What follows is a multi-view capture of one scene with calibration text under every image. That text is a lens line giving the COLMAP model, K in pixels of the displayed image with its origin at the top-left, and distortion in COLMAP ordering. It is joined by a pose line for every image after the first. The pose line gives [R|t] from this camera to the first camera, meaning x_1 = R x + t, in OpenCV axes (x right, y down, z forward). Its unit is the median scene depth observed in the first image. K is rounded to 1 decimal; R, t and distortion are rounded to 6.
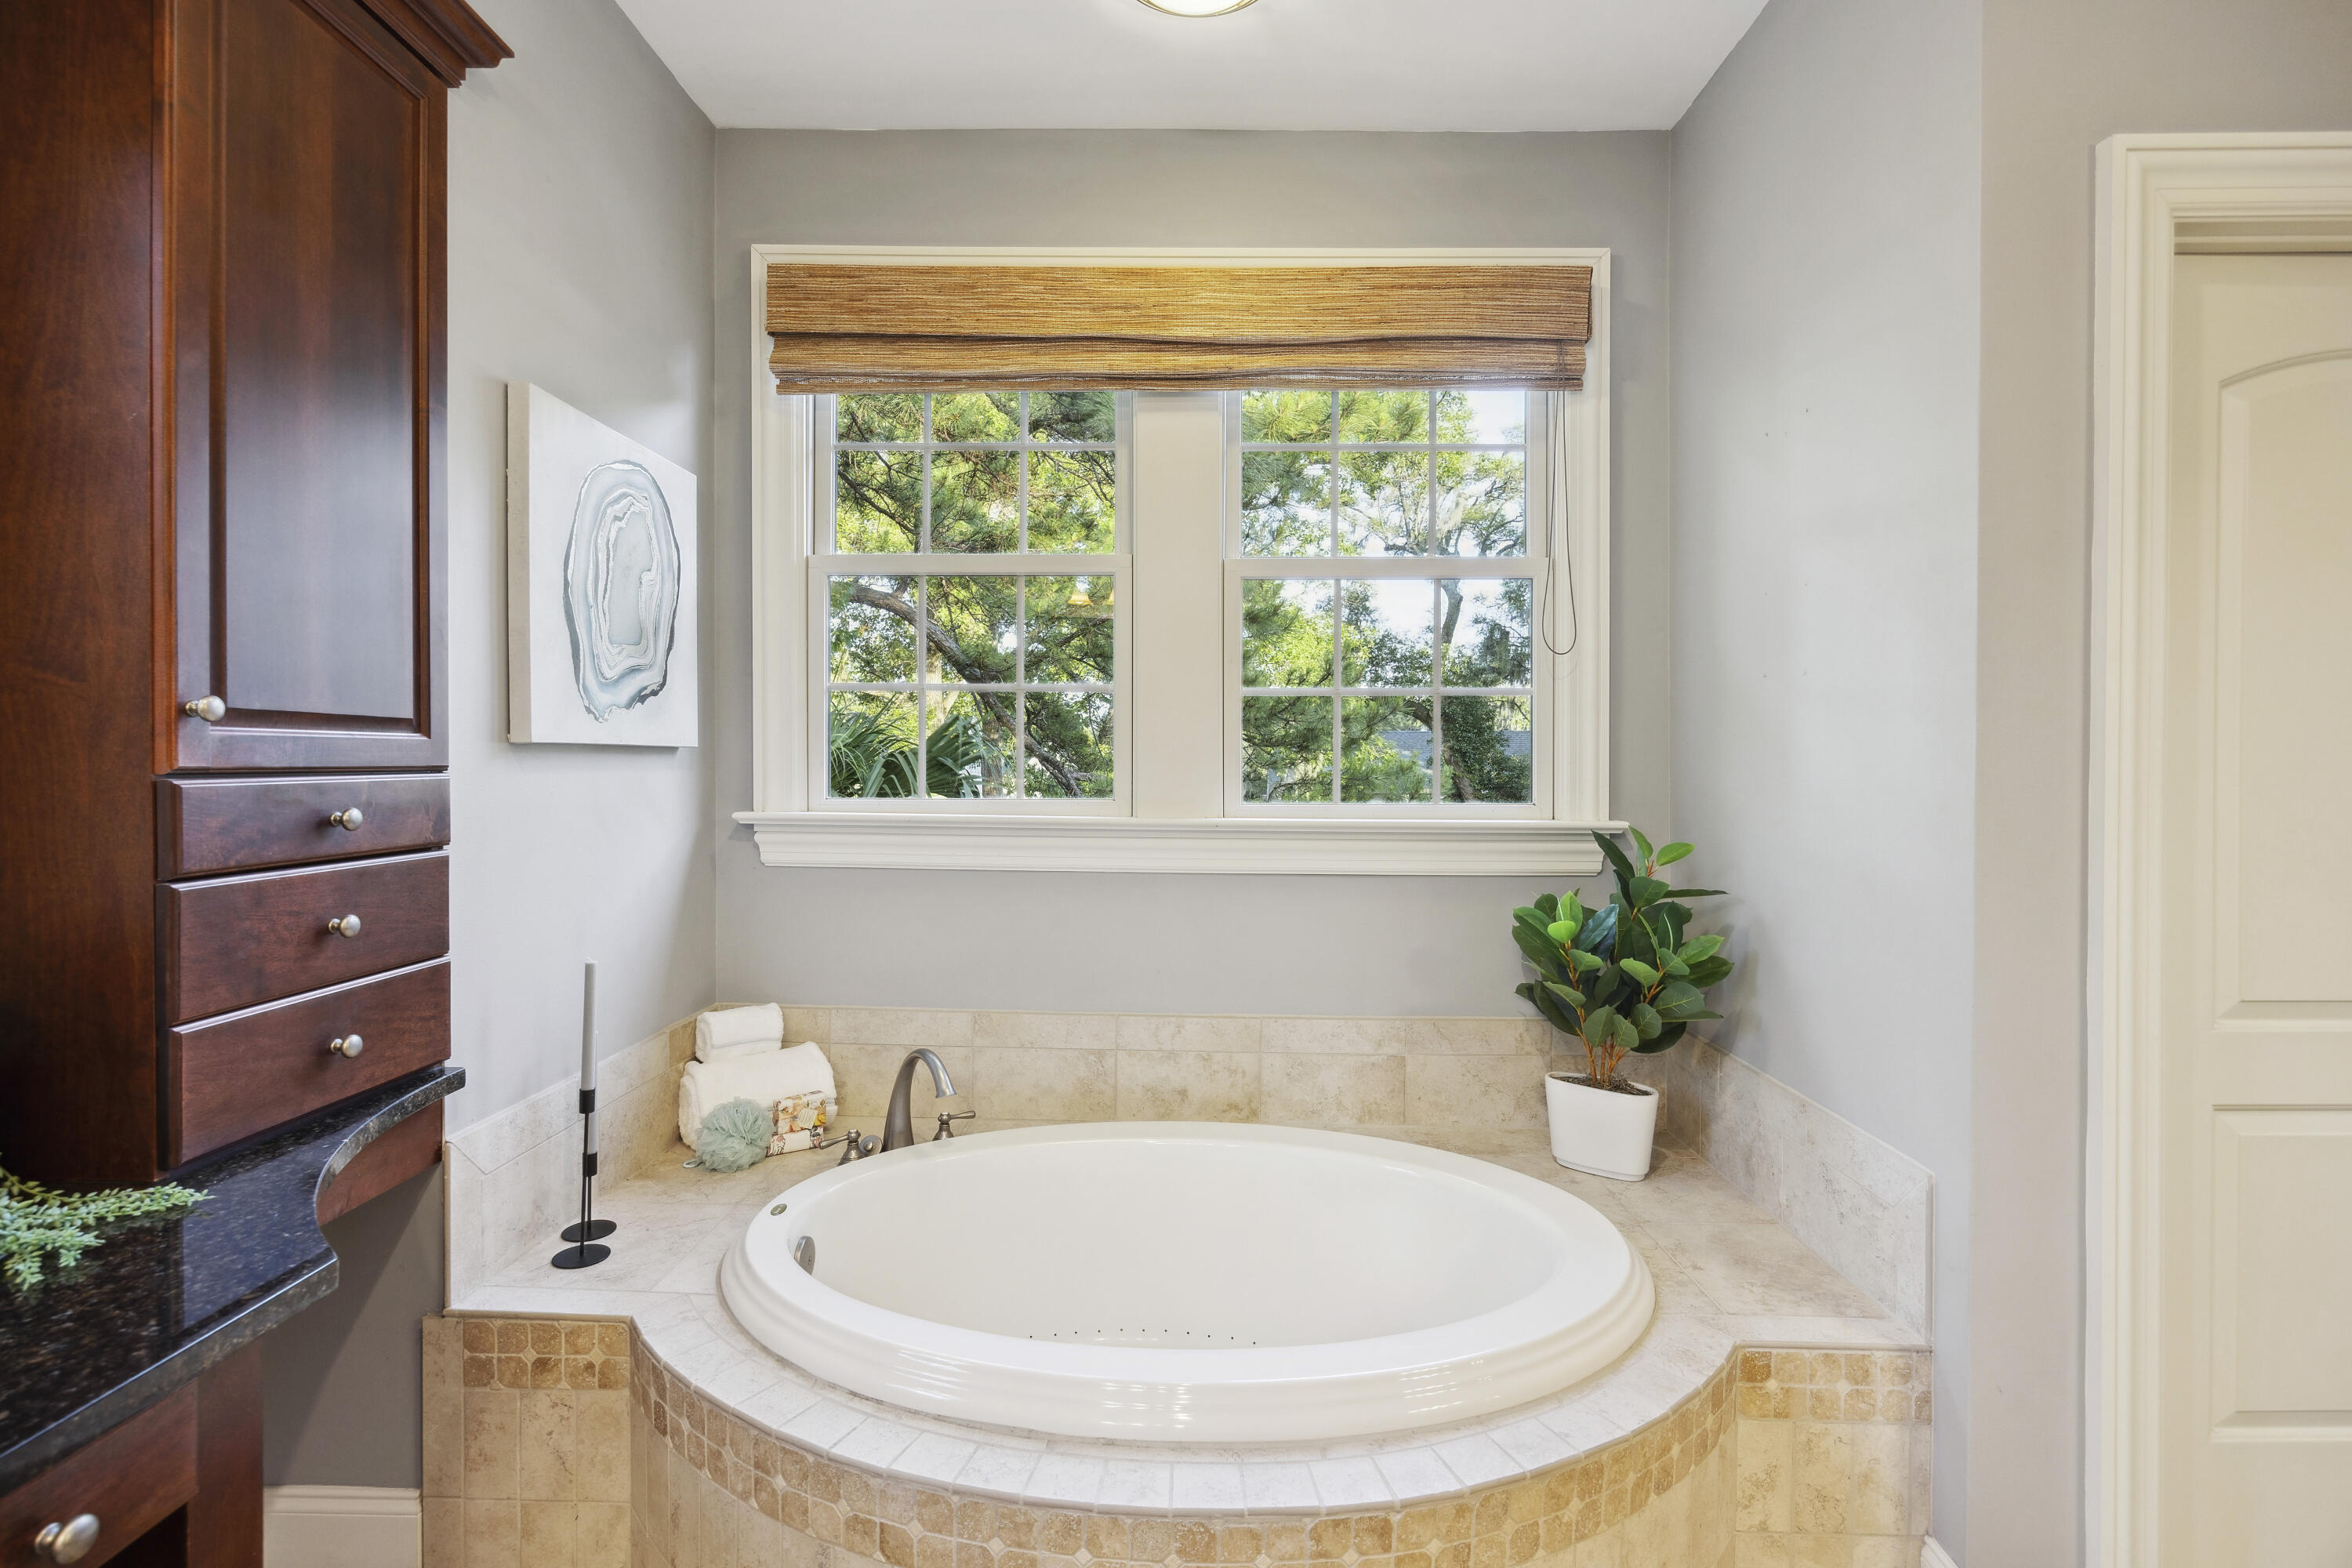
lens RADIAL K [[1129.5, 0, 1174.0], [0, 1129.5, 772.8], [0, 0, 1]] dist [0.001704, 0.000122]
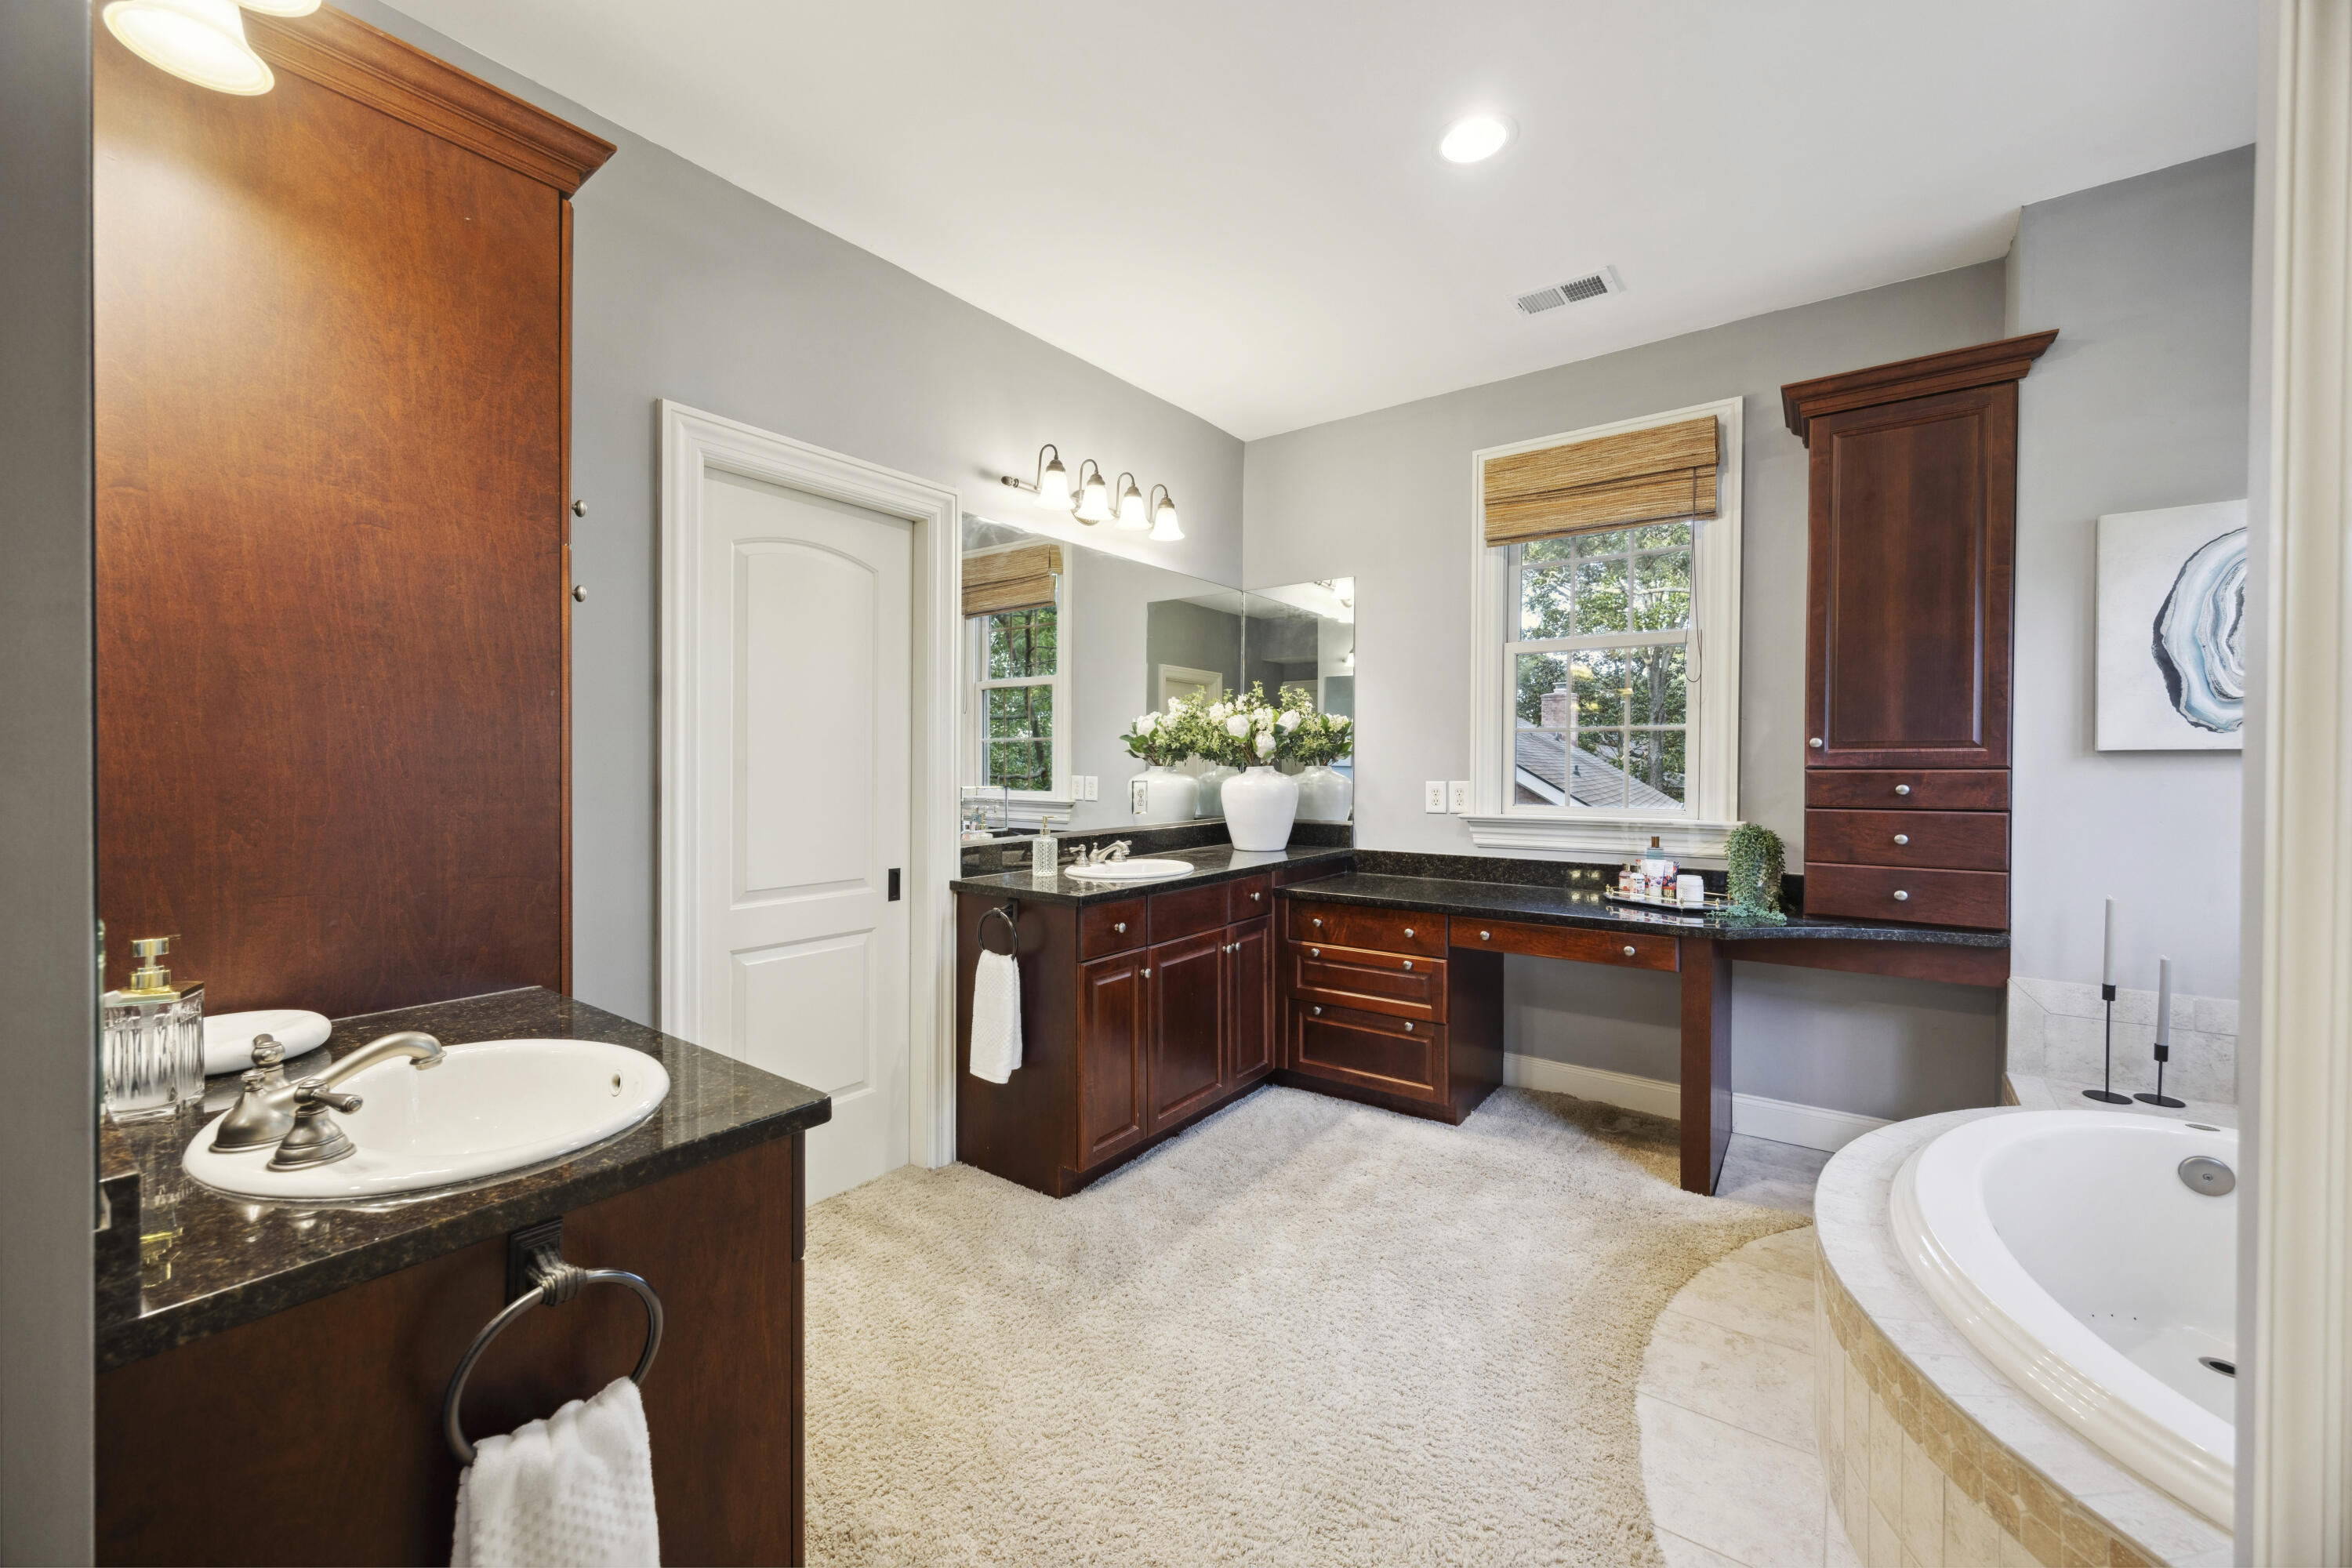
lens RADIAL K [[915.0, 0, 1175.2], [0, 915.0, 774.4], [0, 0, 1]] dist [-0.001406, -0.000081]
pose [[-0.577529, 0.007524, -0.816336, 1.274390], [-0.005269, 0.999902, 0.012944, -0.003405], [0.816353, 0.011777, -0.577433, 0.754276]]
